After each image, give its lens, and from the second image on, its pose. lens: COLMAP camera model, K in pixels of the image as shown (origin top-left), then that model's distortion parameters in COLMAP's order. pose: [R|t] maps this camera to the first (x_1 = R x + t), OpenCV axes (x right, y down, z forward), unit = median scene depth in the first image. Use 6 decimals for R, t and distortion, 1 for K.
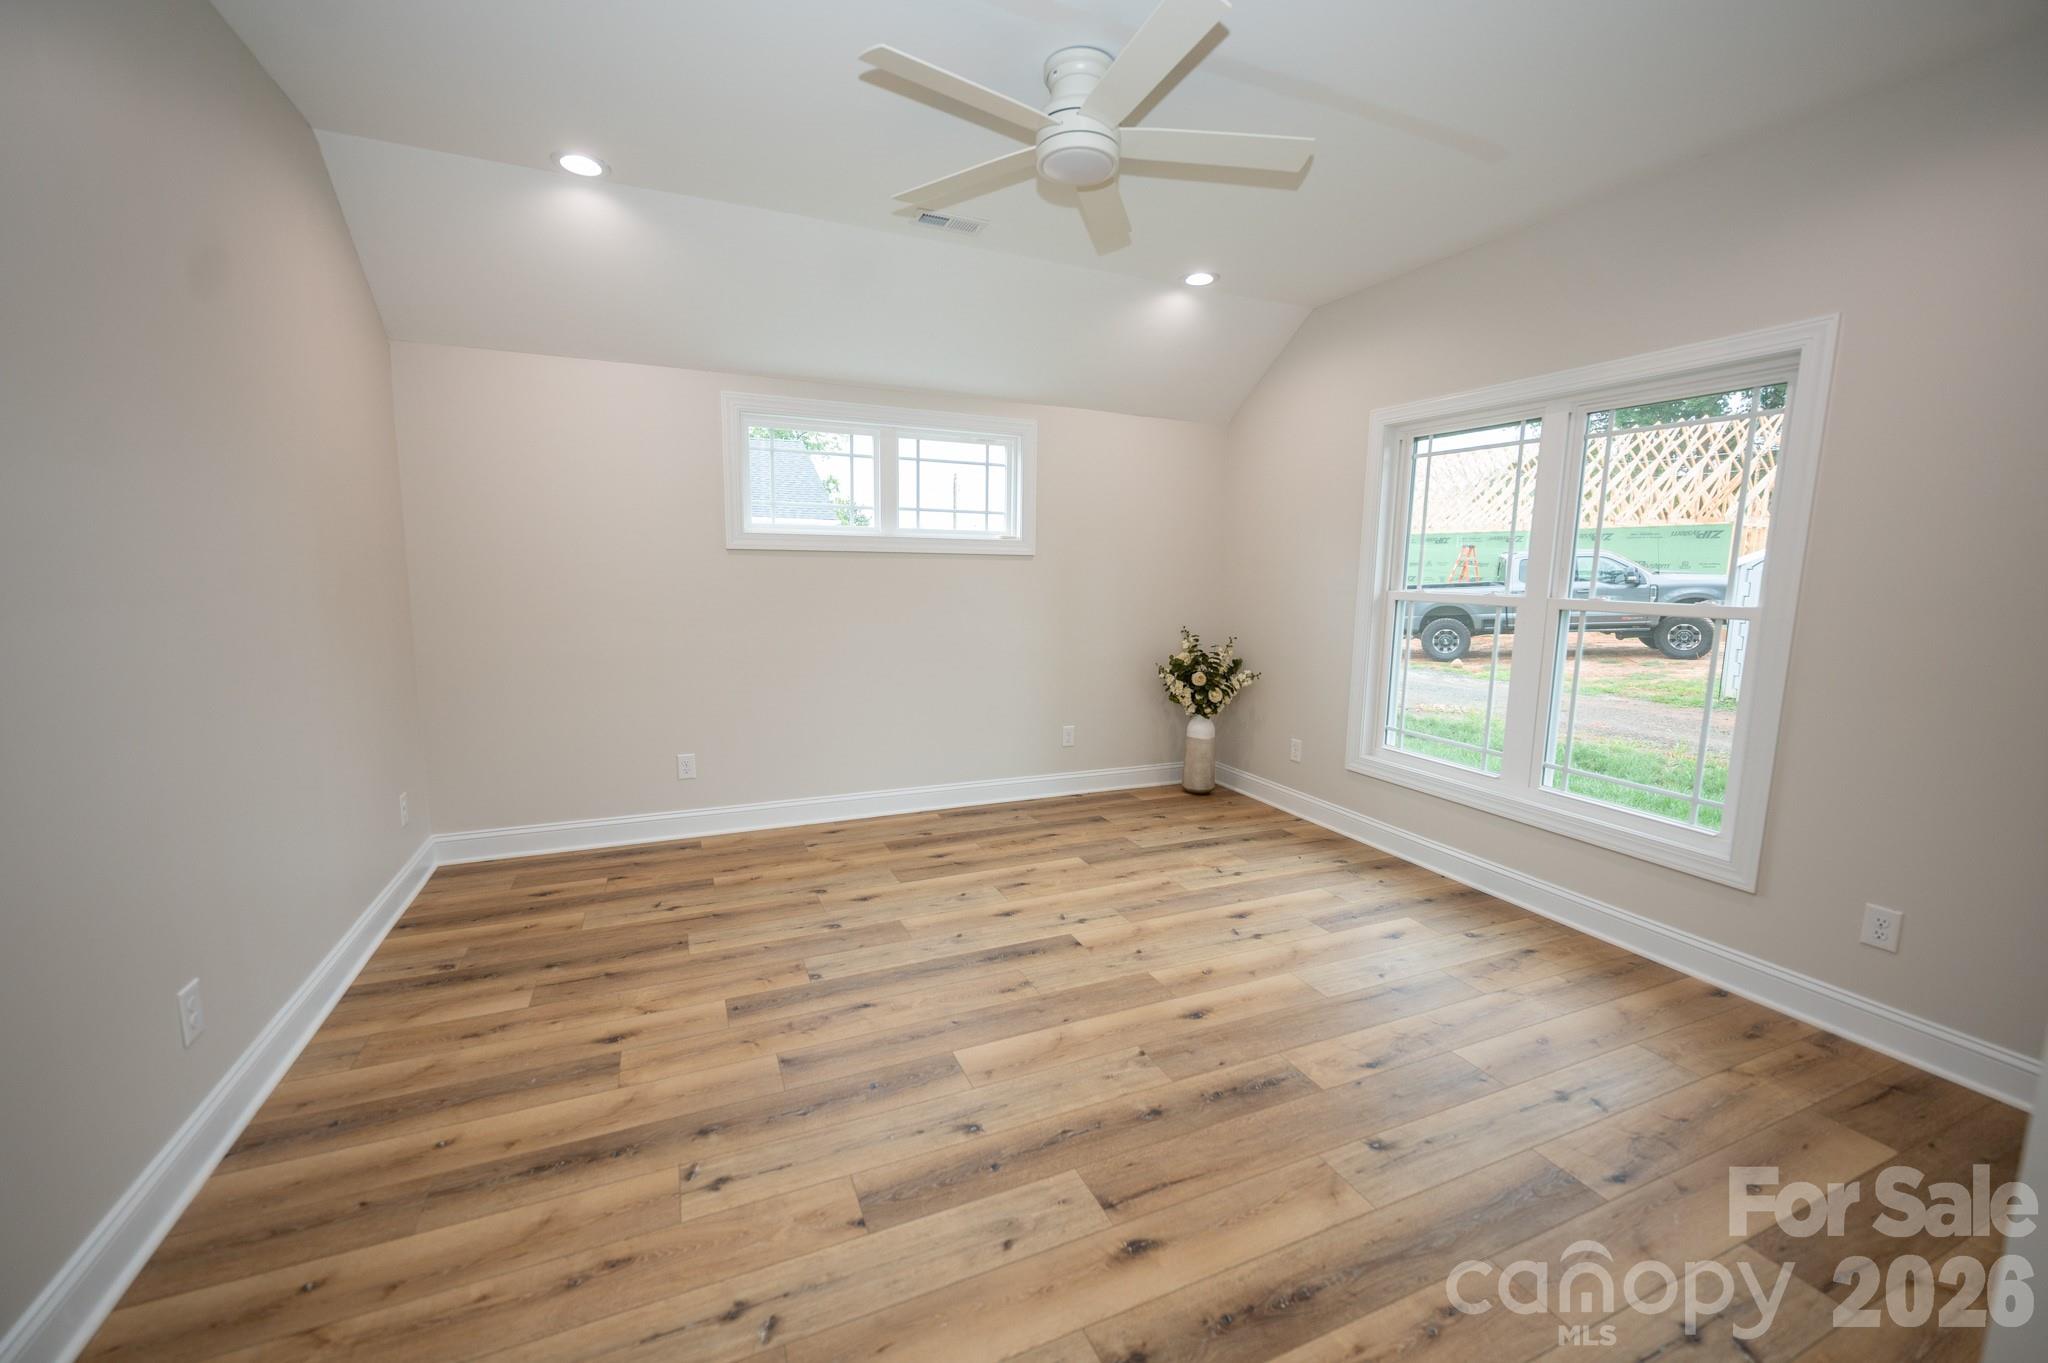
lens RADIAL K [[817.7, 0, 1025.9], [0, 817.7, 677.5], [0, 0, 1]] dist [-0.000068, -0.000025]
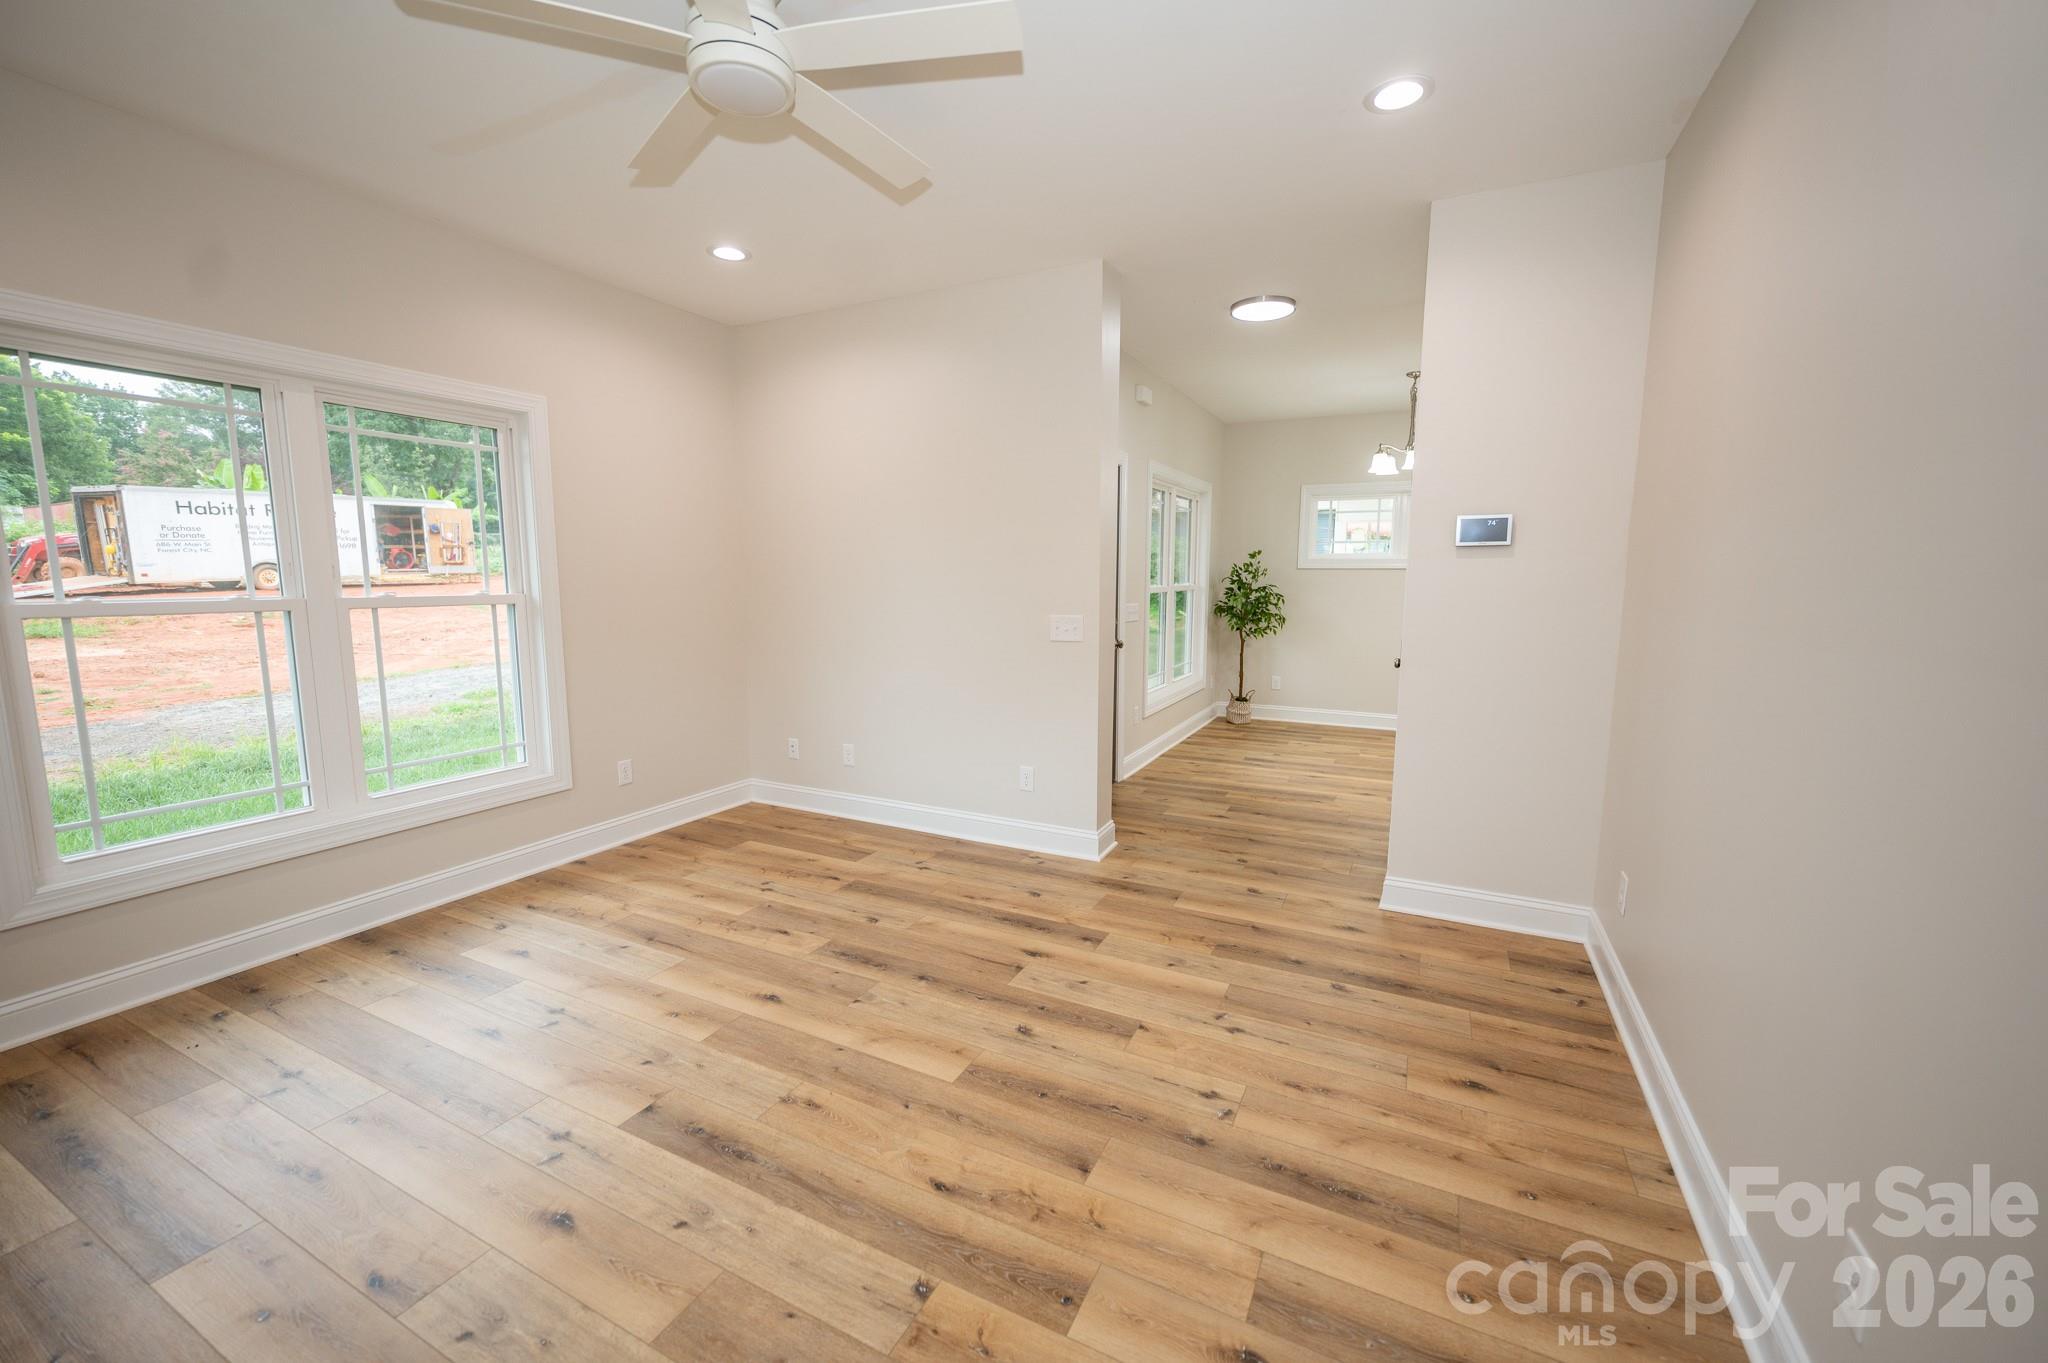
lens RADIAL K [[817.7, 0, 1025.9], [0, 817.7, 677.5], [0, 0, 1]] dist [-0.000068, -0.000025]
pose [[-0.641847, -0.117660, 0.757752, -0.873684], [0.089153, 0.970008, 0.226134, -0.226492], [-0.761632, 0.212700, -0.612107, 1.522318]]
